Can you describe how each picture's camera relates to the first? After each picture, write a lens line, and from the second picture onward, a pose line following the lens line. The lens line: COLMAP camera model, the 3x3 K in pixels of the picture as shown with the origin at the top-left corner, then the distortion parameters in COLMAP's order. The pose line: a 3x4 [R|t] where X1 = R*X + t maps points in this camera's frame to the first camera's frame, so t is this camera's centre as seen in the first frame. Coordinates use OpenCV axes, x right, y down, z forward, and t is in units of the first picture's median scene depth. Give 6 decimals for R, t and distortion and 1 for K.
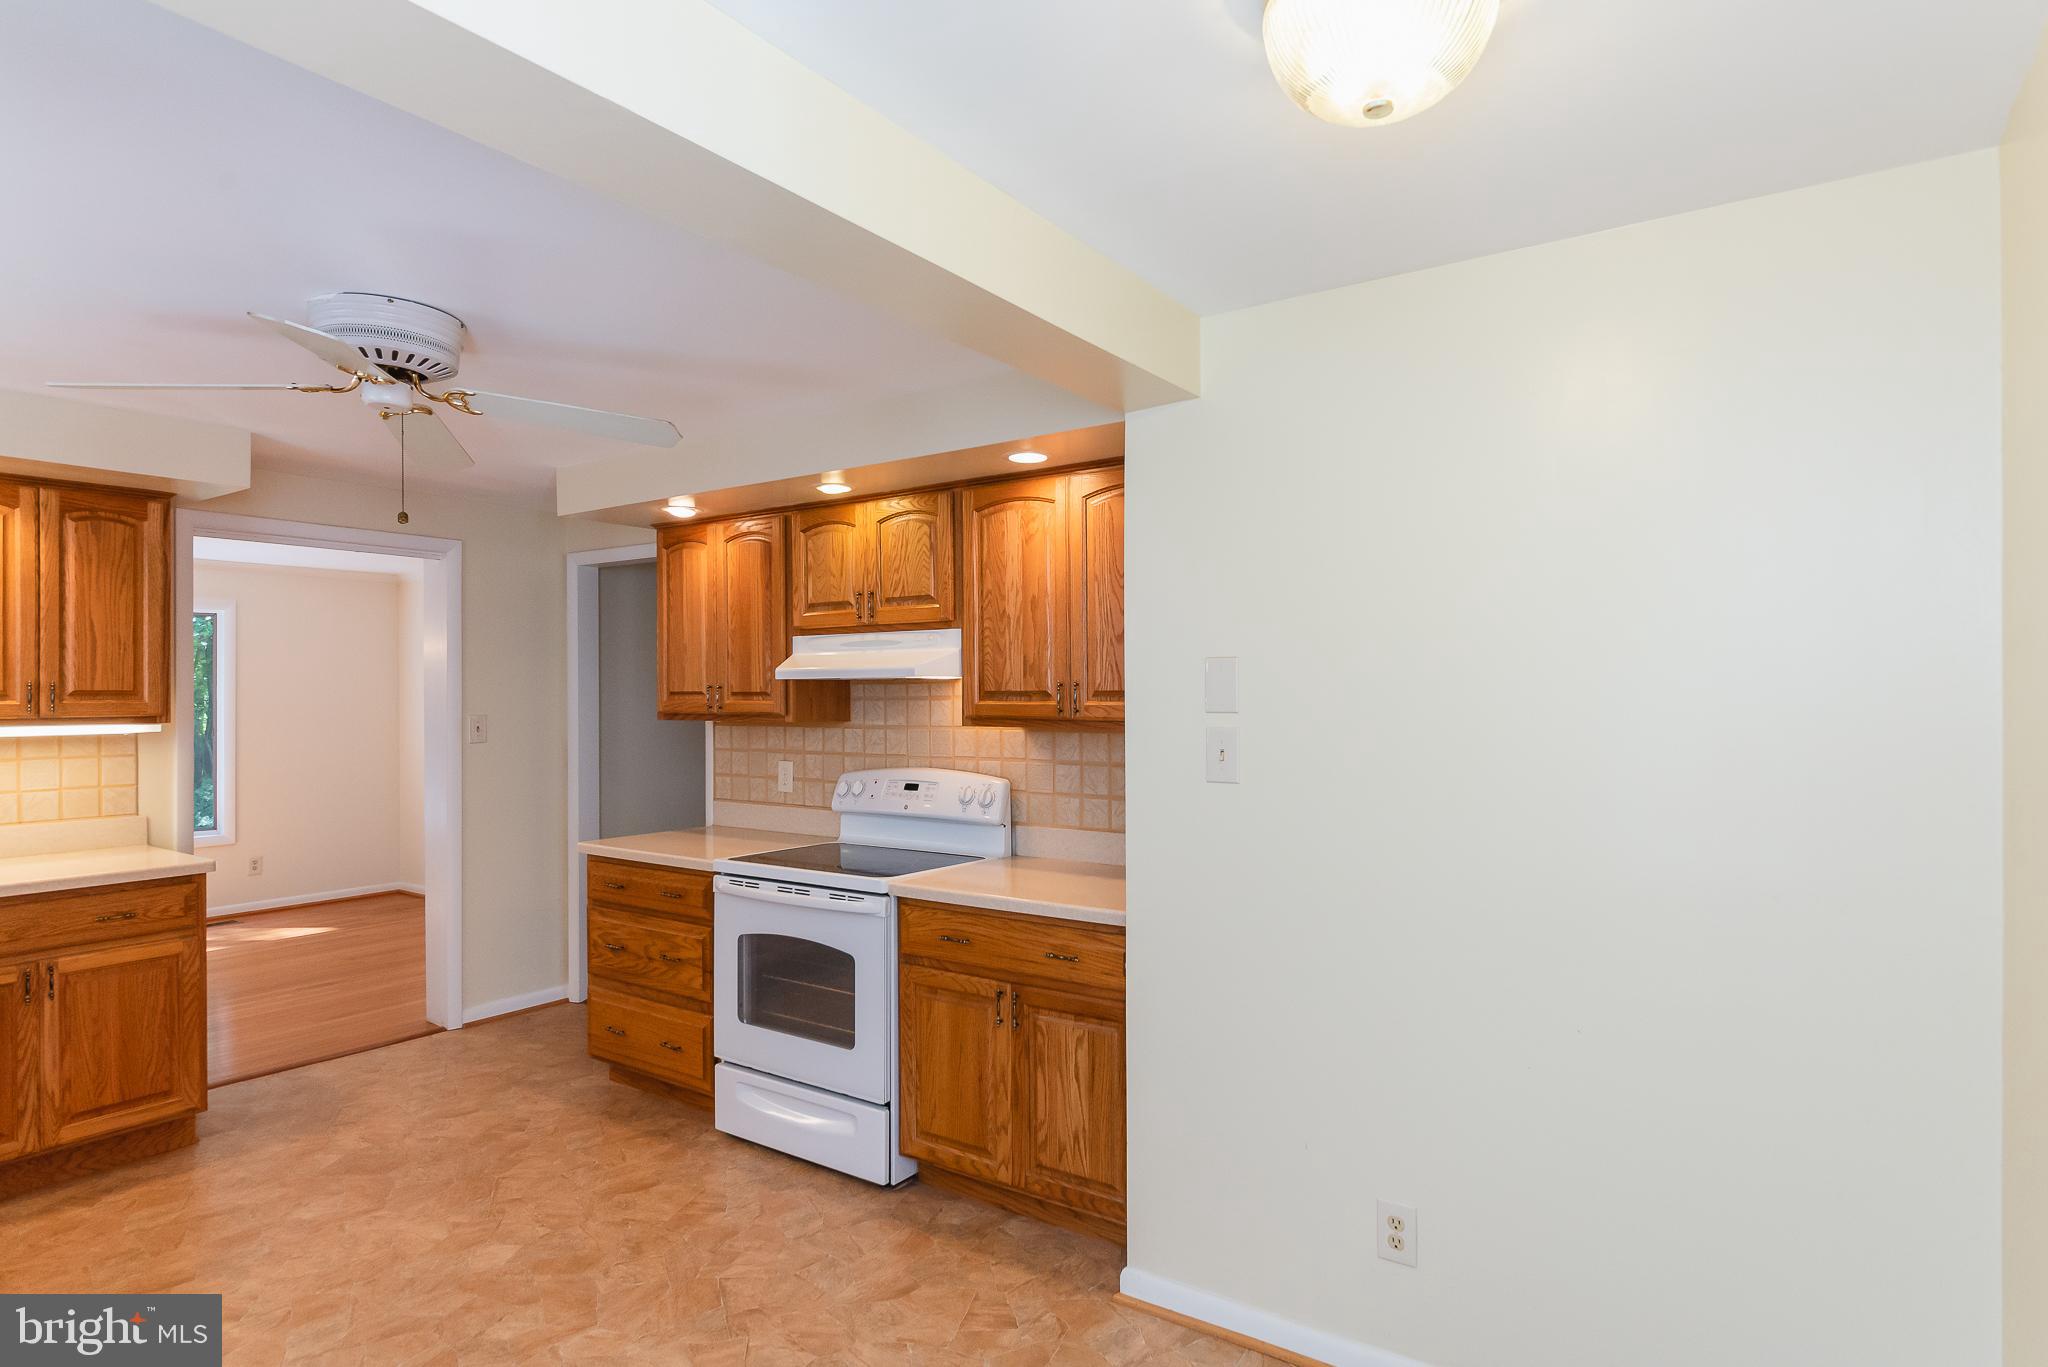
lens RADIAL K [[1091.2, 0, 1033.3], [0, 1091.2, 695.0], [0, 0, 1]] dist [-0.002451, -0.002345]
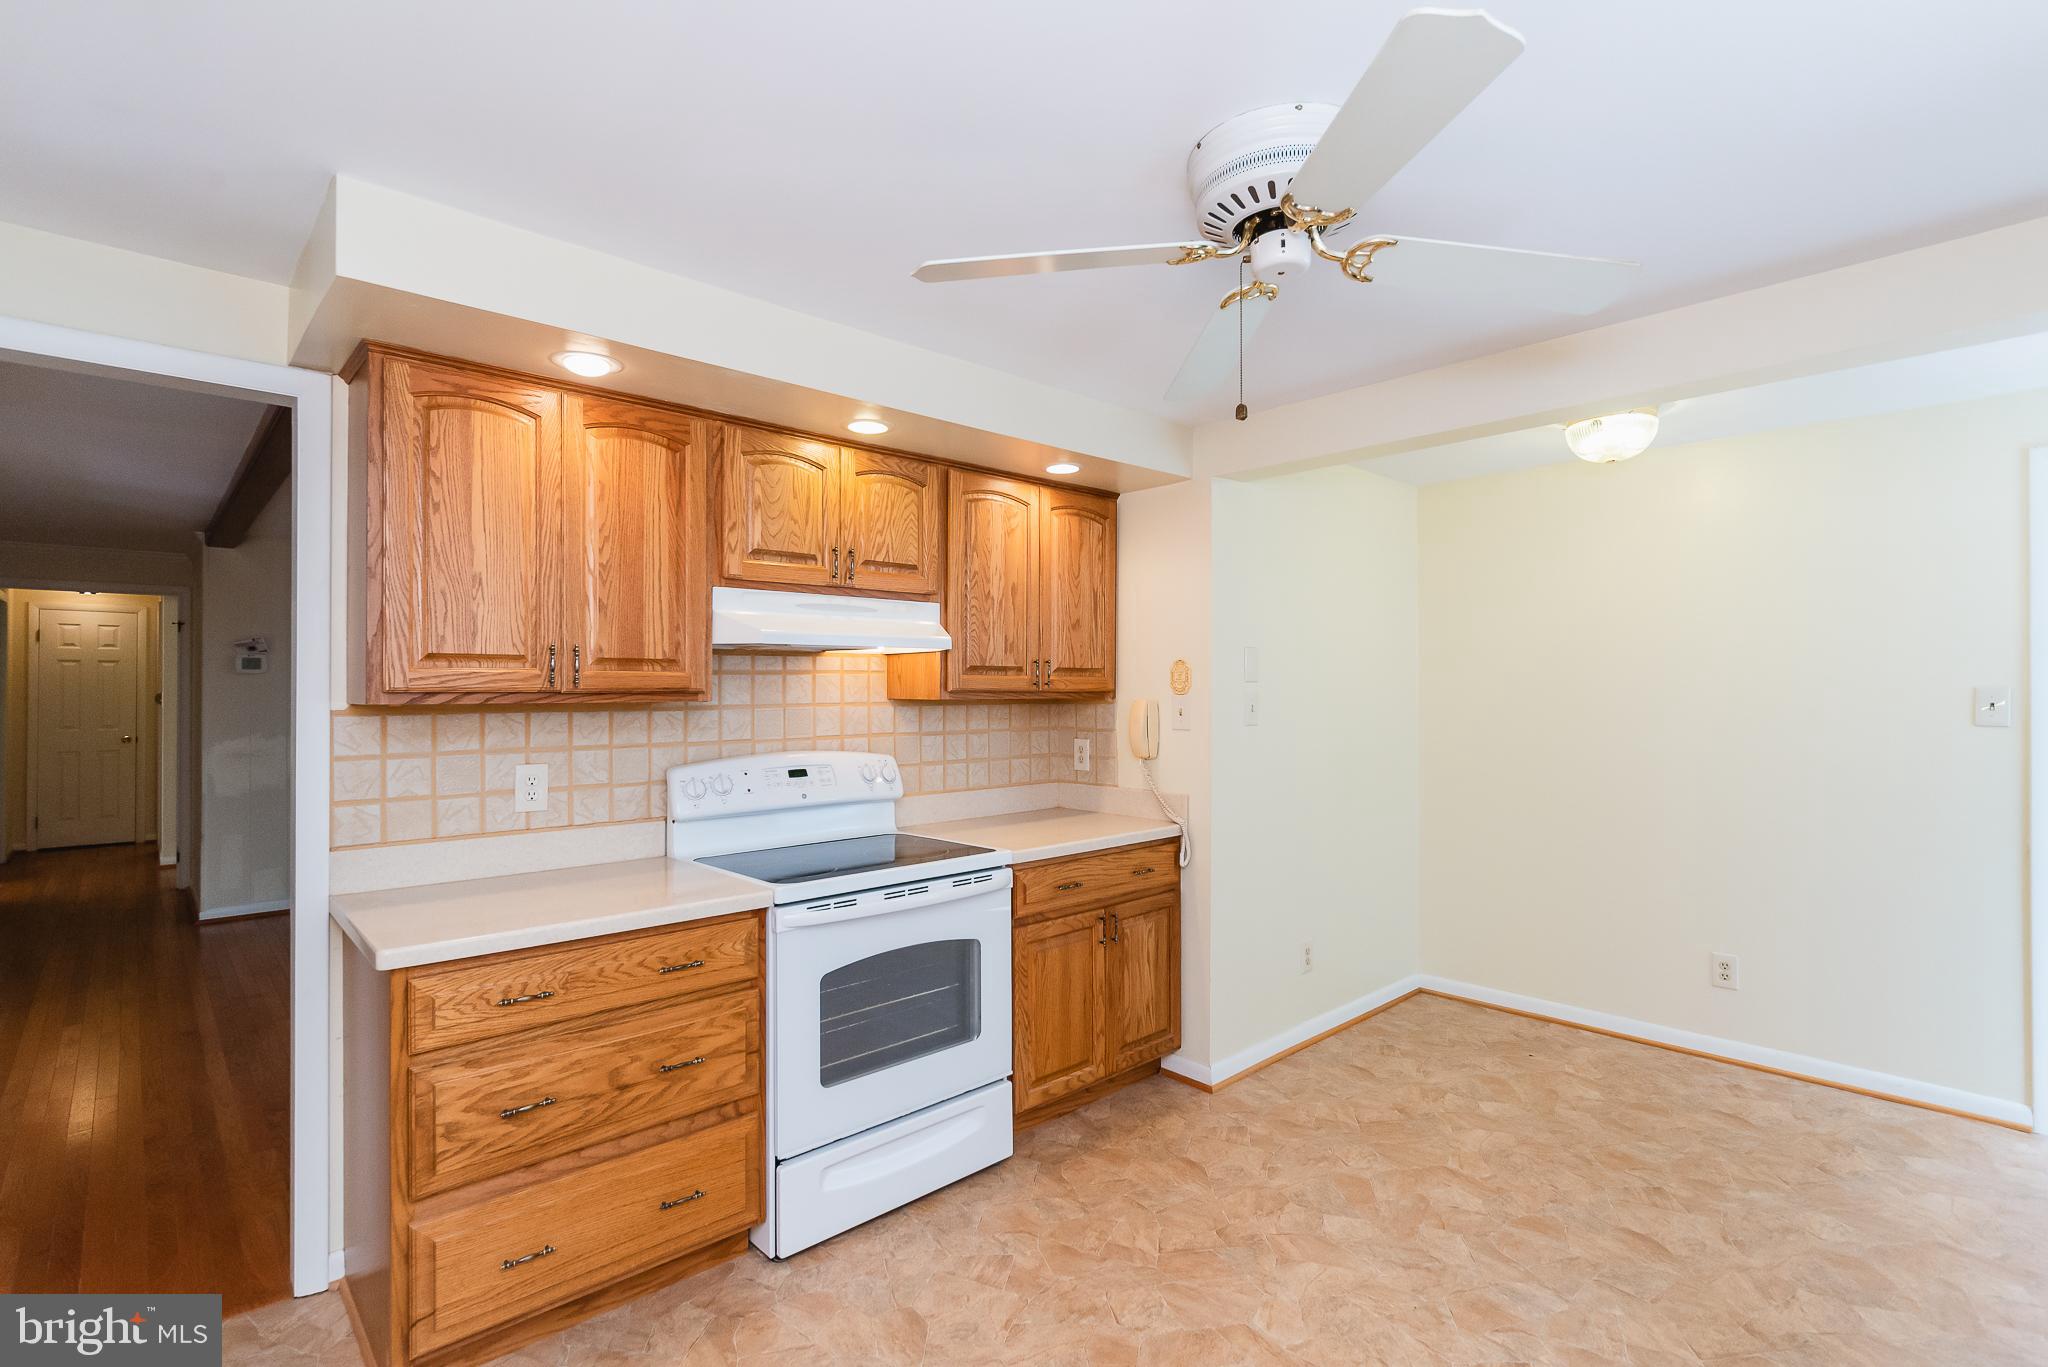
lens RADIAL K [[944.4, 0, 1025.5], [0, 944.4, 681.1], [0, 0, 1]] dist [-0.005705, 0.000017]
pose [[0.224149, 0.010043, 0.974503, -0.911858], [0.001652, 0.999942, -0.010685, 0.020930], [-0.974554, 0.004004, 0.224119, 0.732558]]
